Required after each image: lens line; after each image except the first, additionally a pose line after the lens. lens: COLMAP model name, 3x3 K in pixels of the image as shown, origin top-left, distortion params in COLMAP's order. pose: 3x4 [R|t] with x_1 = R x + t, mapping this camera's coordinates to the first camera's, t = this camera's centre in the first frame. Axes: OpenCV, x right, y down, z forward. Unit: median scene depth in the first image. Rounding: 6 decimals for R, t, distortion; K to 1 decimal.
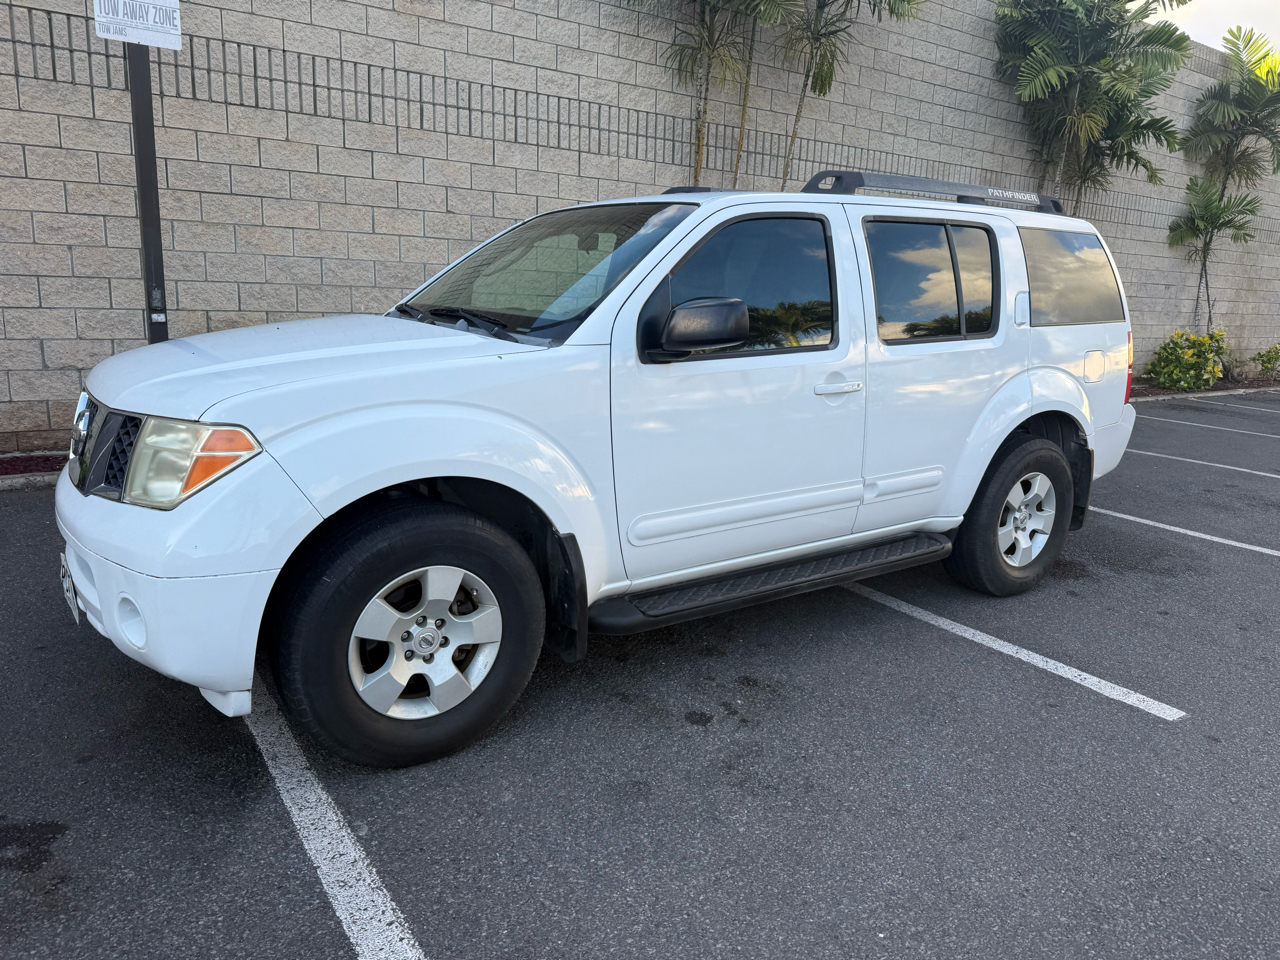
lens RADIAL K [[906.5, 0, 639.9], [0, 906.5, 476.7], [0, 0, 1]] dist [0.033393, -0.056275]
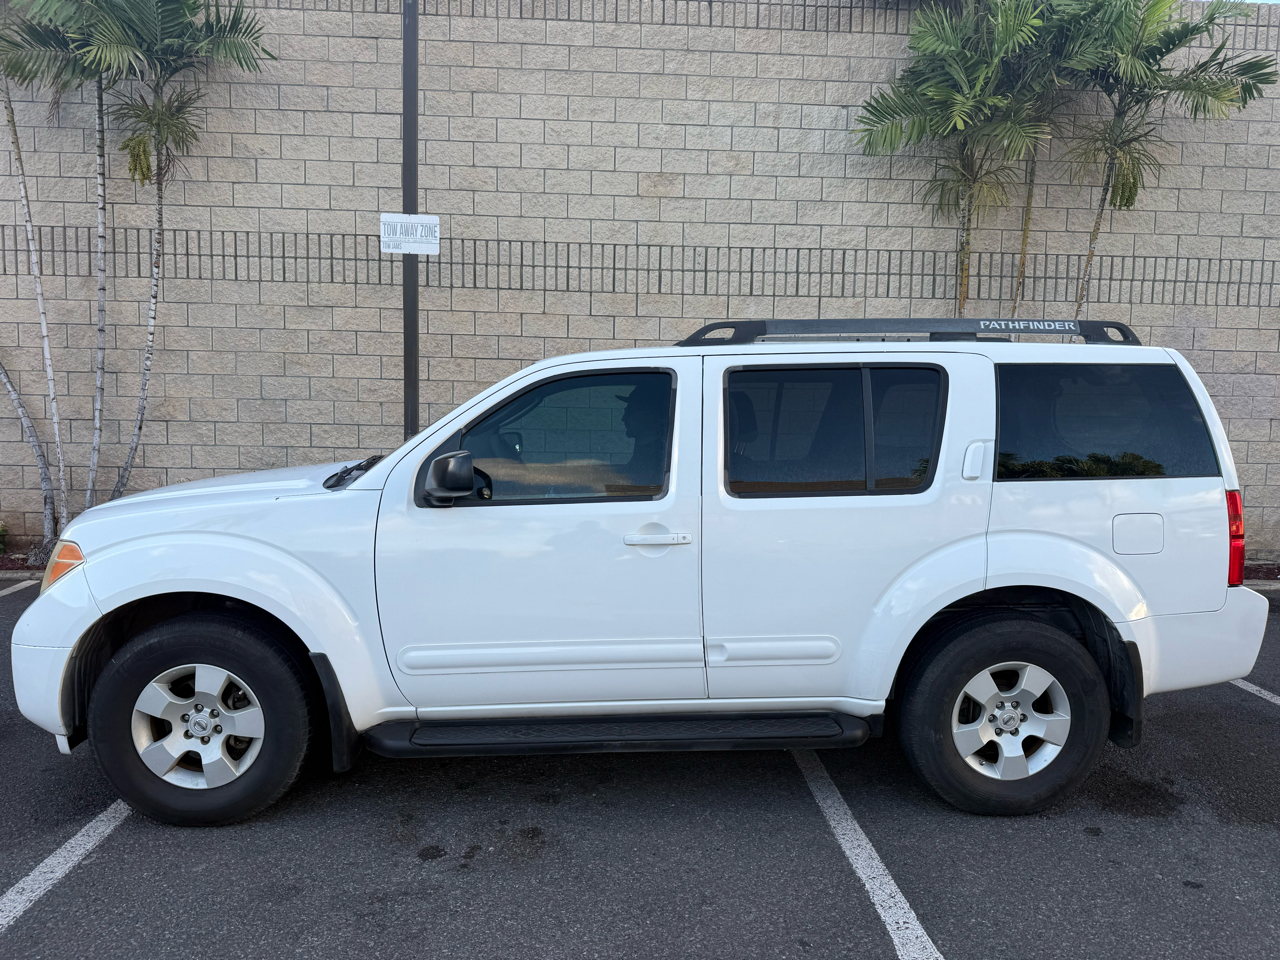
lens RADIAL K [[886.0, 0, 629.1], [0, 886.0, 480.9], [0, 0, 1]] dist [0.186927, -0.393999]
pose [[0.852388, 0.023091, -0.522399, 0.336320], [-0.094597, 0.989350, -0.110622, -0.025251], [0.514282, 0.143710, 0.845495, 0.079272]]
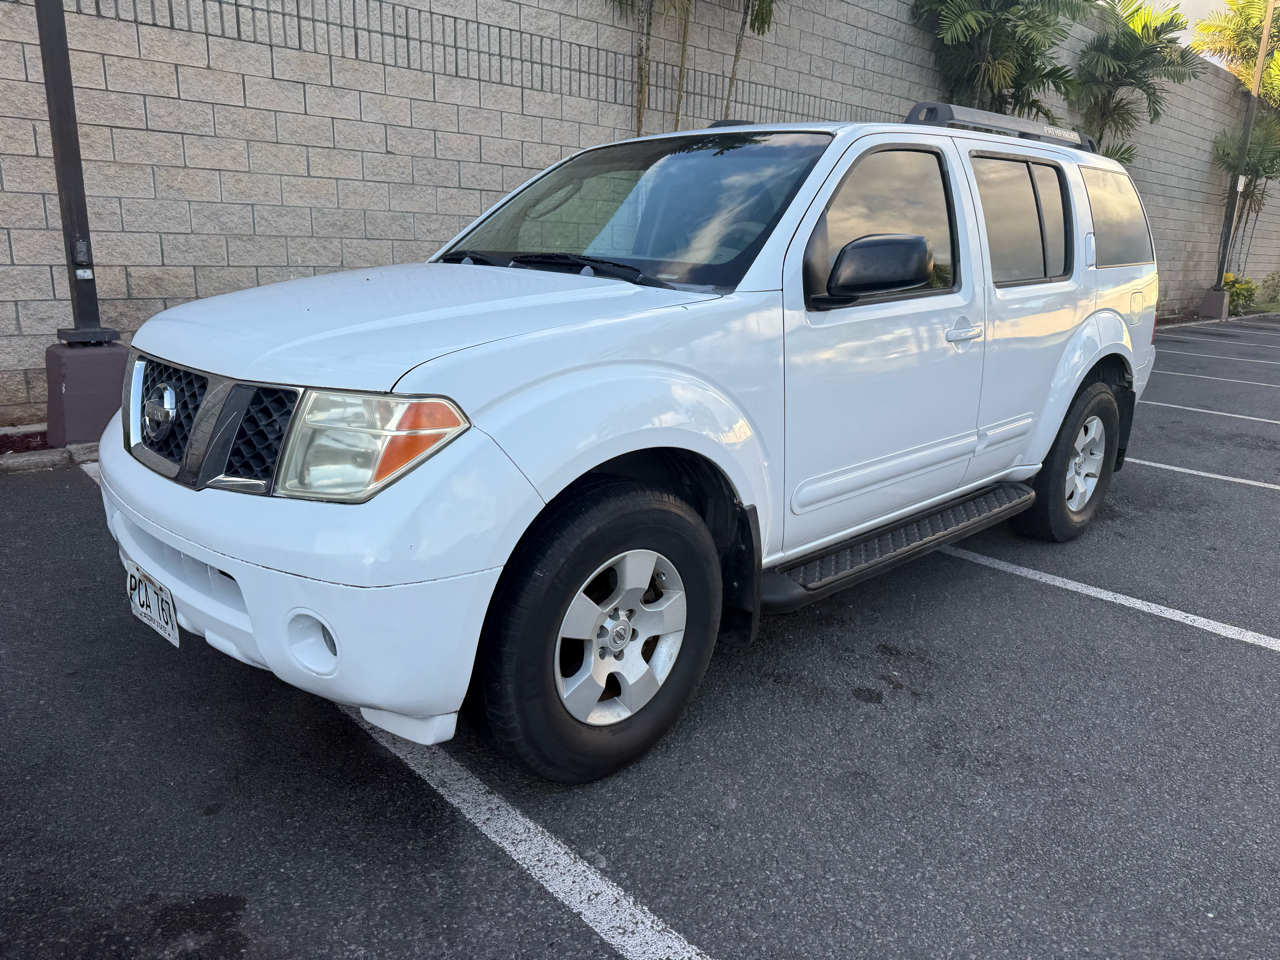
lens RADIAL K [[911.1, 0, 640.0], [0, 911.1, 480.0], [0, 0, 1]] dist [0.002289, -0.009734]
pose [[0.987426, -0.048113, 0.150585, -0.127352], [0.040149, 0.997652, 0.055491, -0.006307], [-0.152901, -0.048748, 0.987038, 0.053502]]
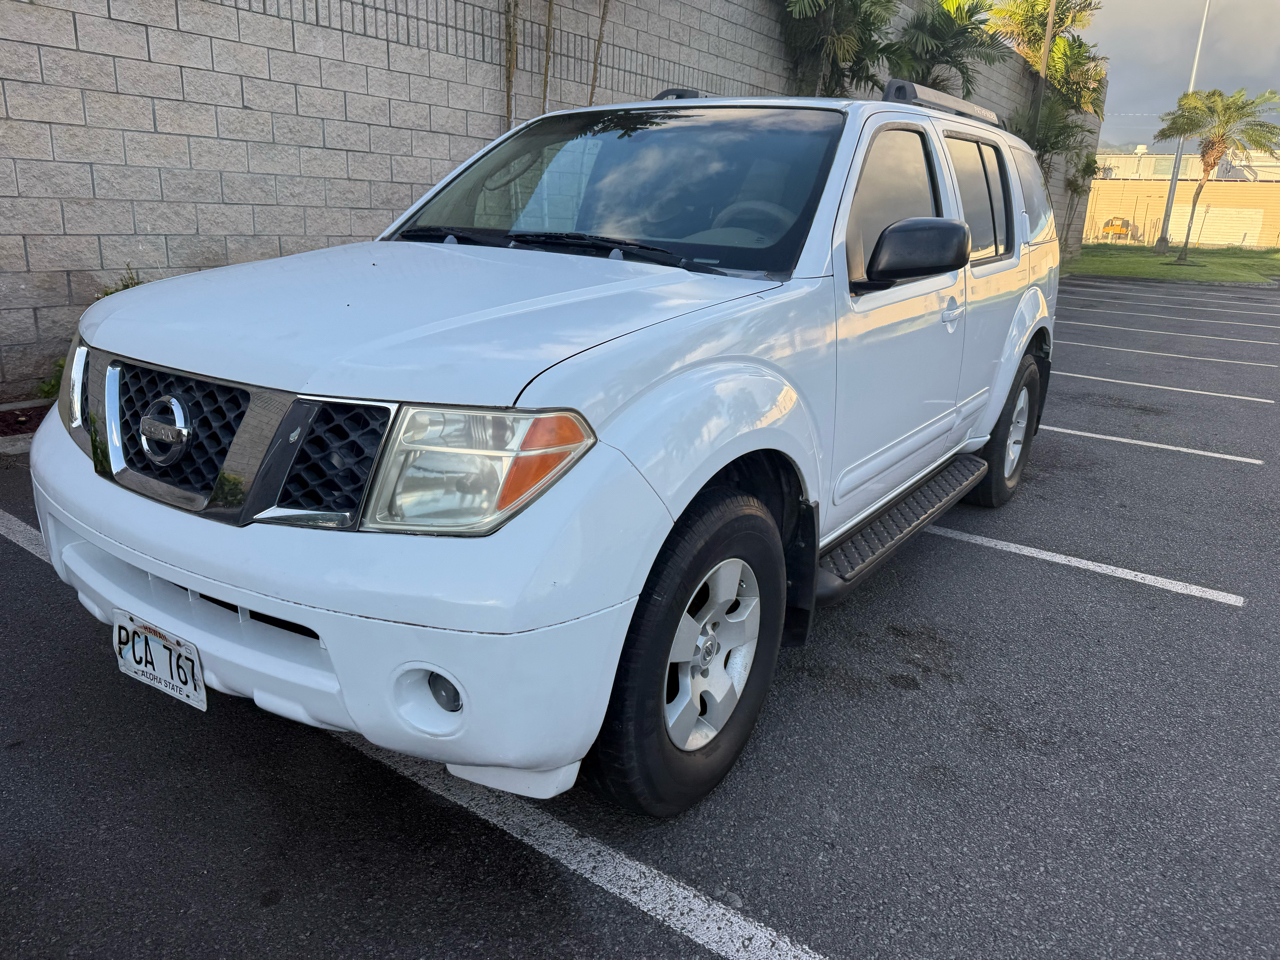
lens RADIAL K [[913.4, 0, 643.1], [0, 913.4, 466.9], [0, 0, 1]] dist [-0.003732, -0.003836]
pose [[0.934827, -0.095829, 0.341930, -0.207225], [0.068414, 0.993463, 0.091386, -0.023583], [-0.348452, -0.062038, 0.935271, 0.100423]]
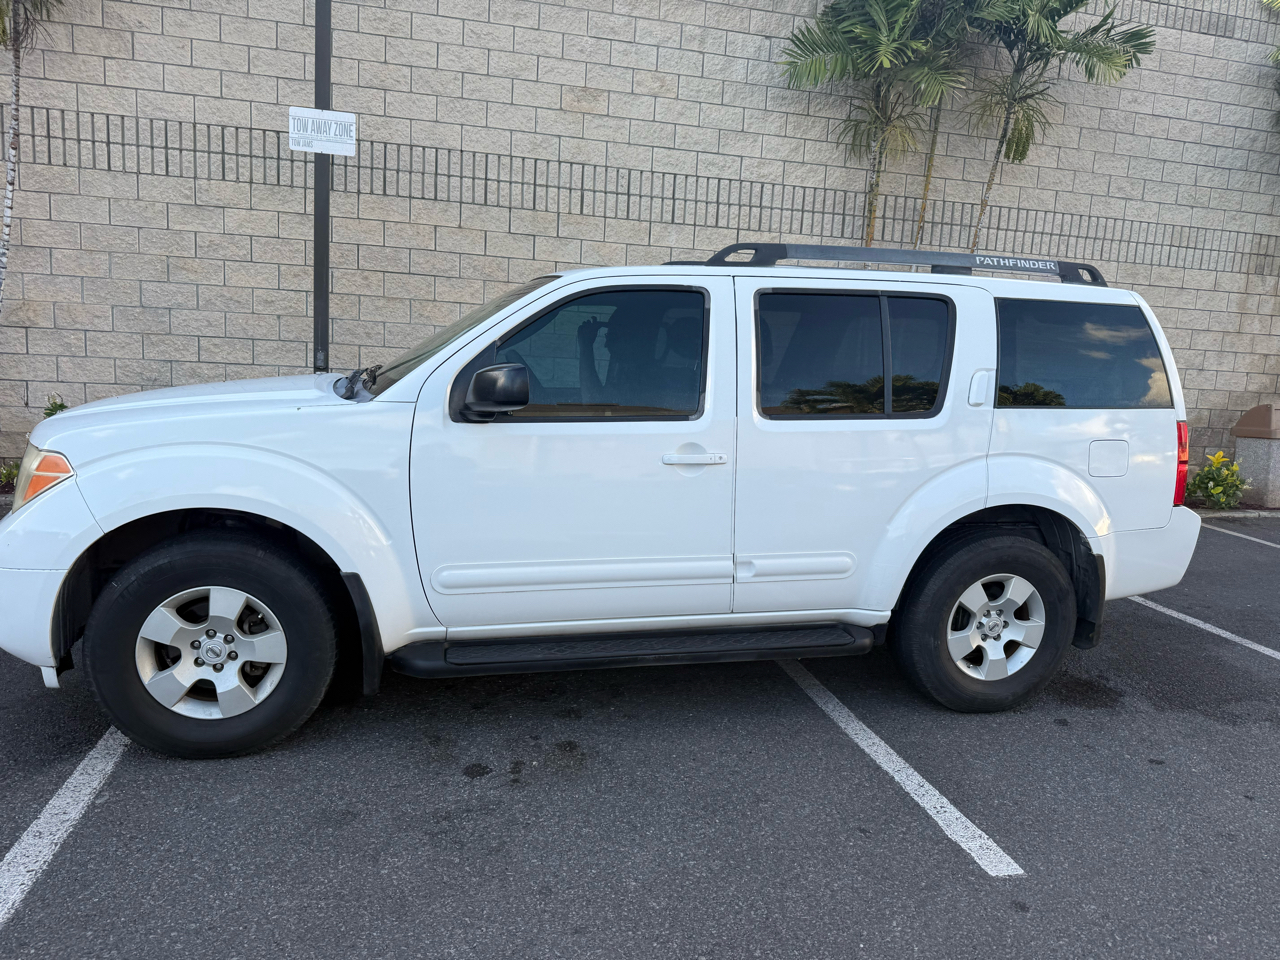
lens RADIAL K [[900.7, 0, 640.0], [0, 900.7, 480.0], [0, 0, 1]] dist [0.046298, -0.064278]
pose [[0.934628, 0.067478, -0.349167, 0.244838], [-0.093071, 0.994025, -0.057026, -0.007233], [0.343233, 0.085795, 0.935324, 0.034829]]
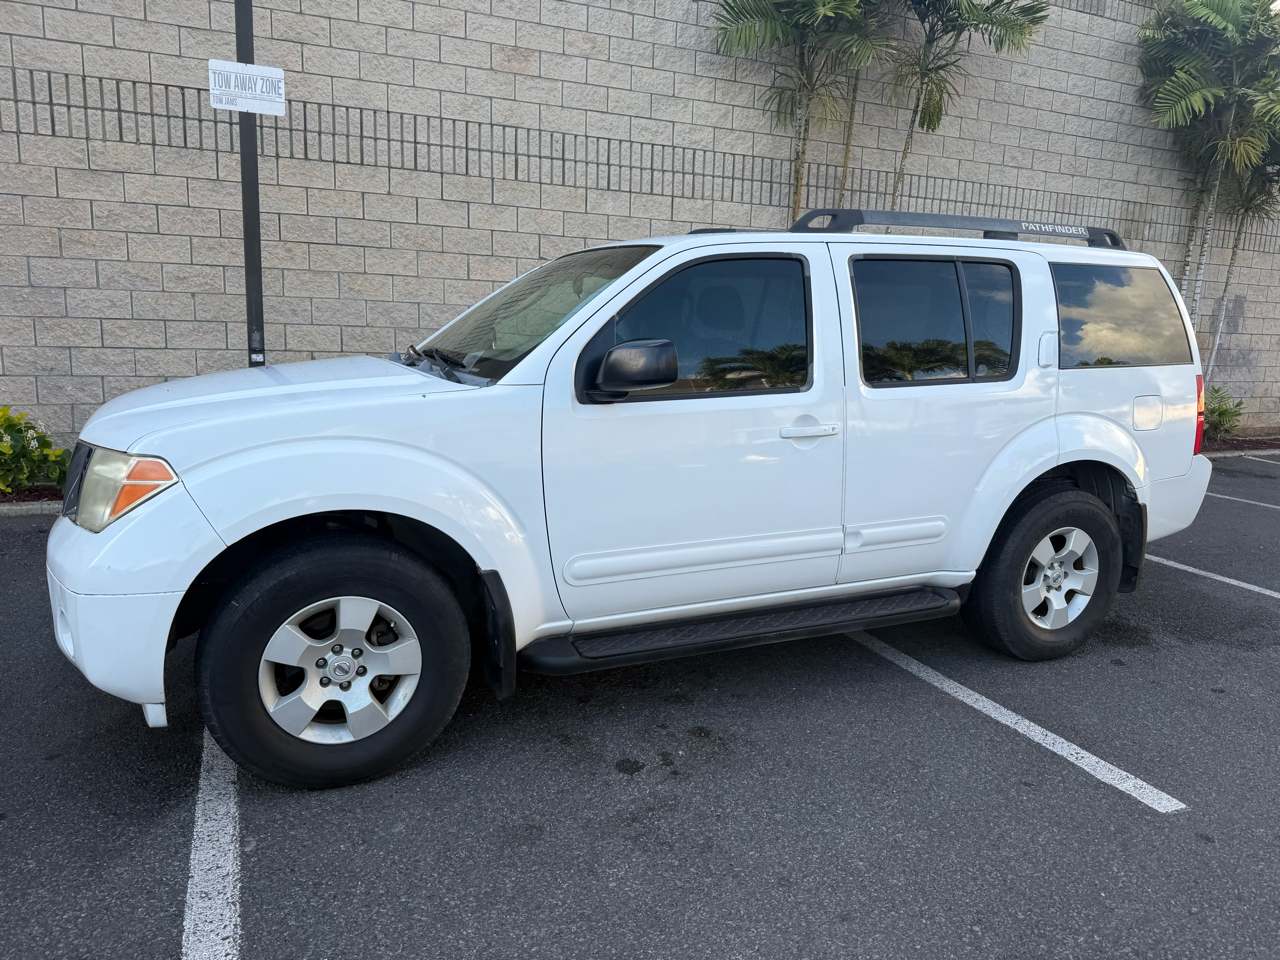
lens RADIAL K [[904.2, 0, 640.0], [0, 904.2, 480.0], [0, 0, 1]] dist [0.034268, -0.048419]
pose [[0.983398, 0.025873, -0.179605, 0.104535], [-0.032932, 0.998793, -0.036433, -0.002731], [0.178446, 0.041742, 0.983064, 0.012338]]
